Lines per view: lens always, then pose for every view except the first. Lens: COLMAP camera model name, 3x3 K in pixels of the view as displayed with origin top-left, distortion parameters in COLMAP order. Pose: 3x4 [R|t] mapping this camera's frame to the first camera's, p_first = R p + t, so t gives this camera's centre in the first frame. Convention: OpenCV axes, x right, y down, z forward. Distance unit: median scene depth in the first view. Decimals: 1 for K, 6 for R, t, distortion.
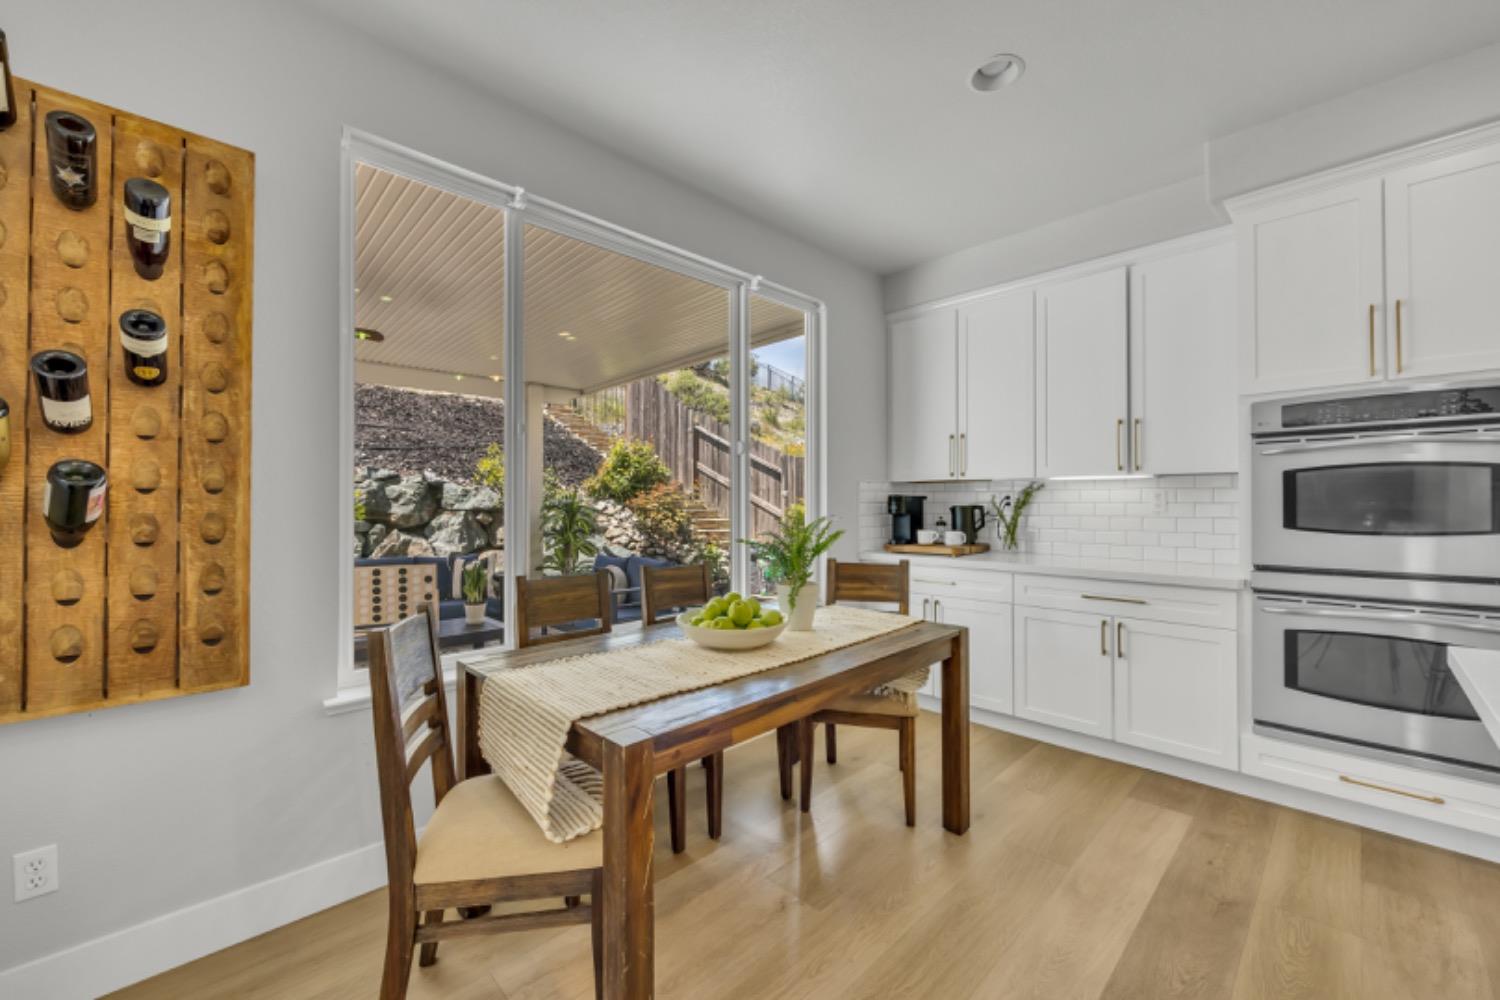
lens RADIAL K [[594.1, 0, 752.6], [0, 594.1, 502.1], [0, 0, 1]] dist [-0.003744, 0.000157]
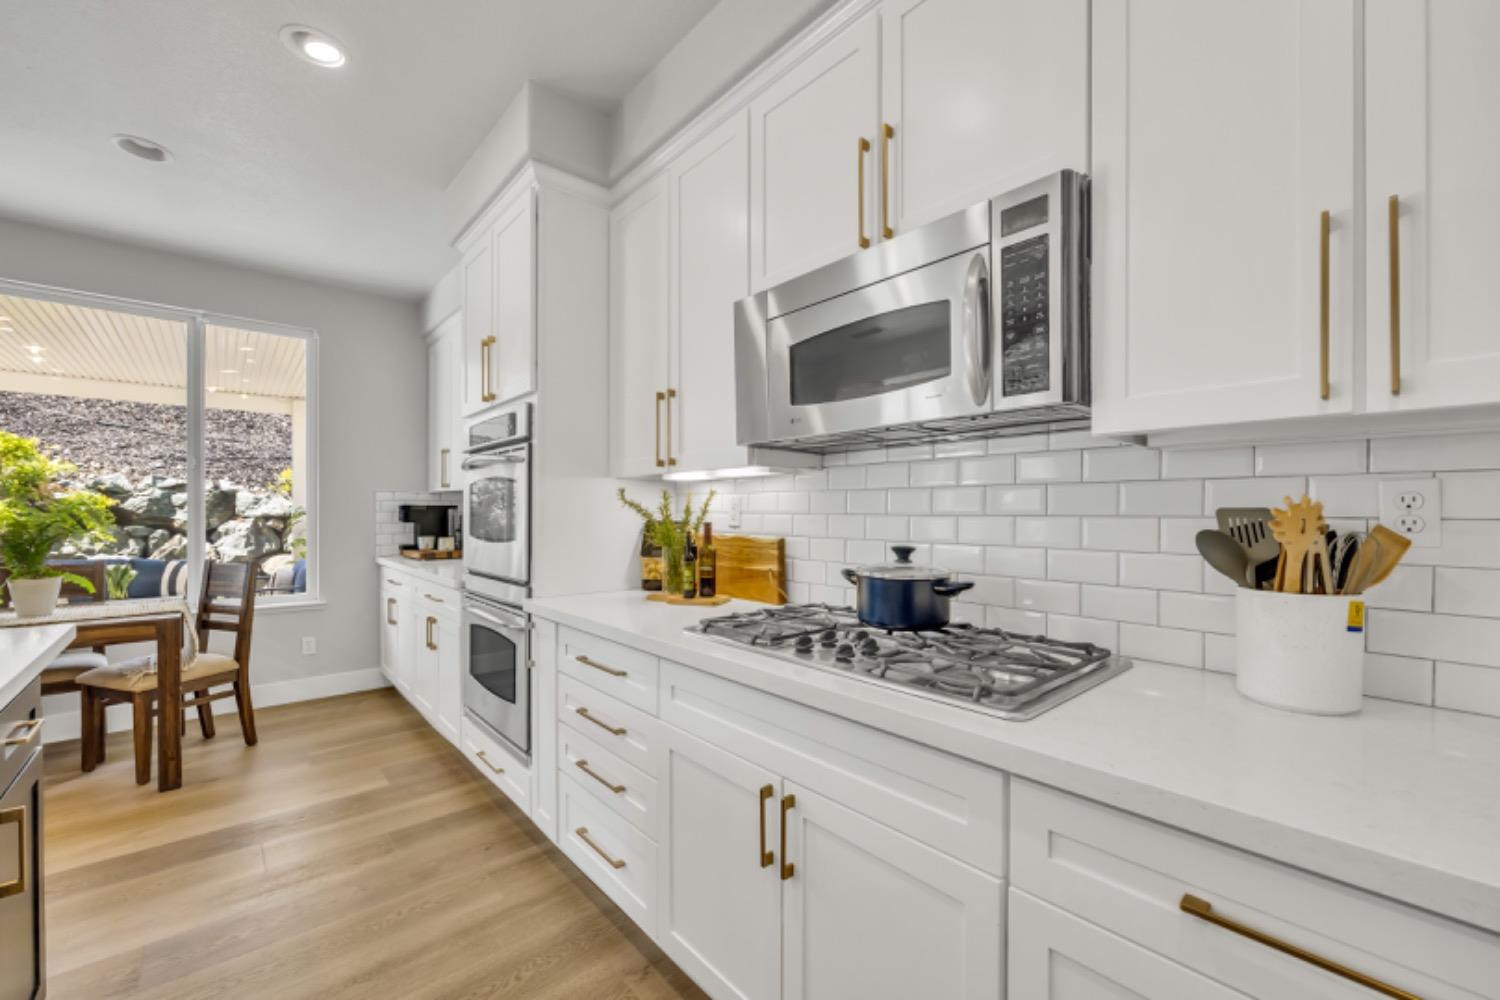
lens RADIAL K [[606.8, 0, 749.0], [0, 606.8, 514.0], [0, 0, 1]] dist [0.000288, 0.000163]
pose [[0.998600, 0.004820, -0.052676, 0.486422], [-0.004533, 0.999974, 0.005574, -0.001574], [0.052701, -0.005327, 0.998596, -0.043766]]
